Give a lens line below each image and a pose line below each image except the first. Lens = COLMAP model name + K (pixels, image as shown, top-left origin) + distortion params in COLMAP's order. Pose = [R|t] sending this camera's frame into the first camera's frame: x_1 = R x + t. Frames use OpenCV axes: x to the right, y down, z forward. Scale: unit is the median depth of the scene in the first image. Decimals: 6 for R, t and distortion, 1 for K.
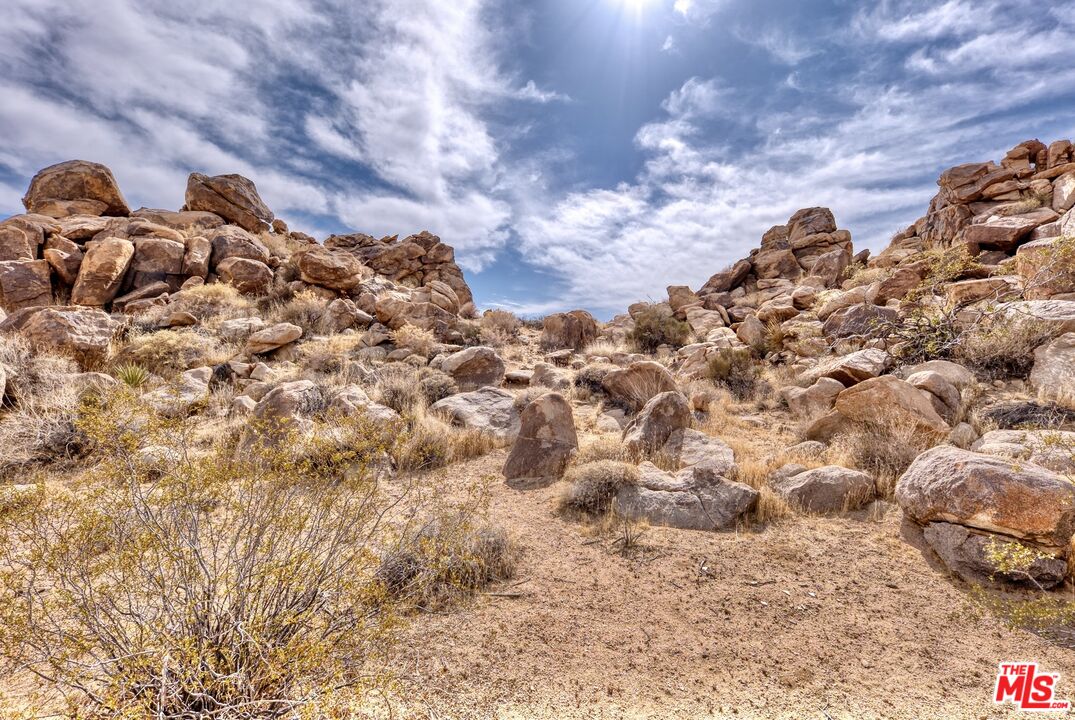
lens RADIAL K [[473.0, 0, 541.1], [0, 473.0, 360.1], [0, 0, 1]] dist [0.013918, -0.000171]
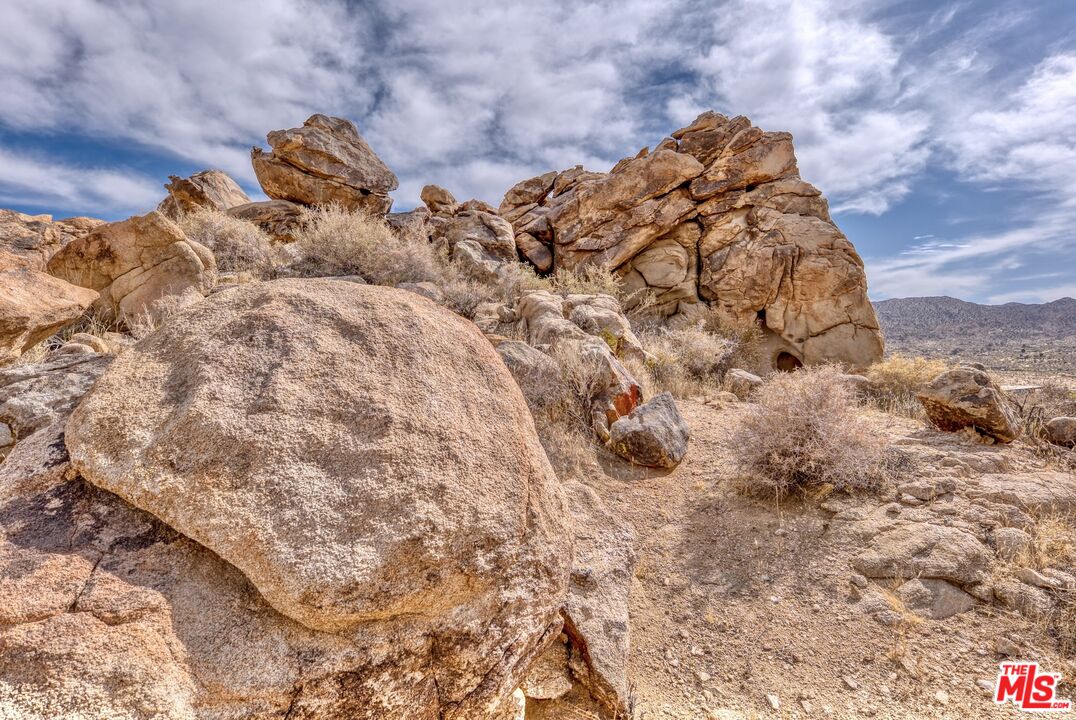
lens RADIAL K [[473.4, 0, 543.2], [0, 473.4, 328.0], [0, 0, 1]] dist [0.013918, -0.000171]
pose [[0.720942, -0.065539, -0.689890, -0.094676], [0.061968, 0.997627, -0.030016, -0.107011], [0.690219, -0.021111, 0.723292, 0.676020]]
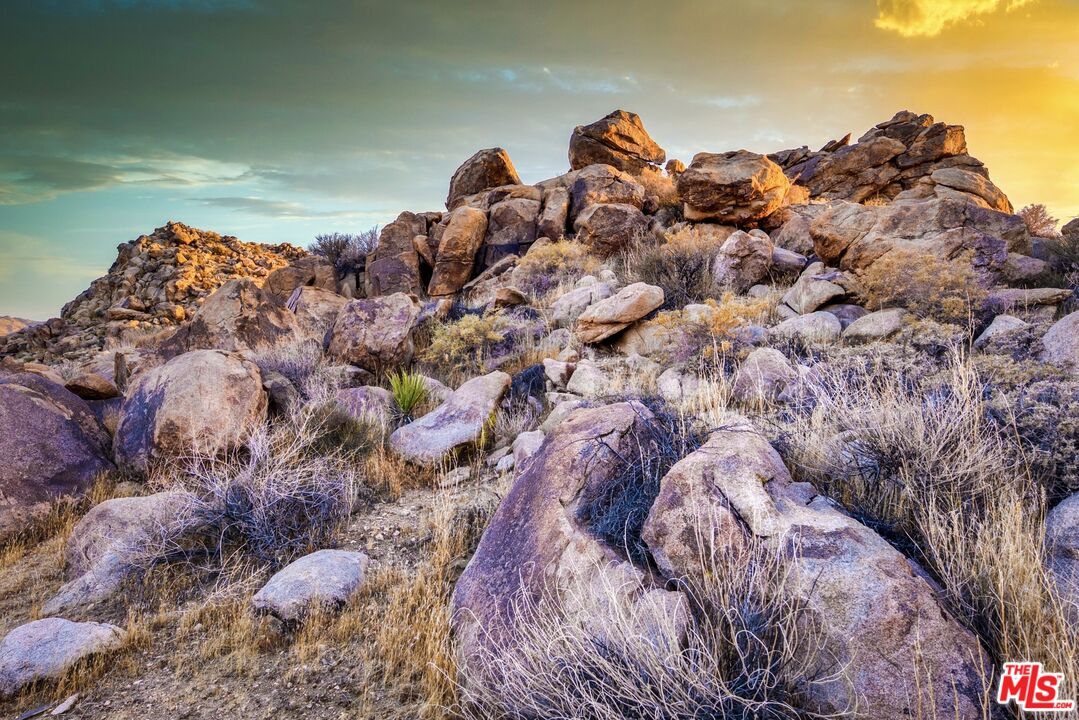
lens RADIAL K [[616.4, 0, 533.1], [0, 616.4, 360.5], [0, 0, 1]] dist [0.004007, 0.001457]
pose [[0.711806, -0.038964, -0.701295, -0.056703], [0.052293, 0.998629, -0.002407, 0.001718], [0.700427, -0.034959, 0.712867, 0.171228]]
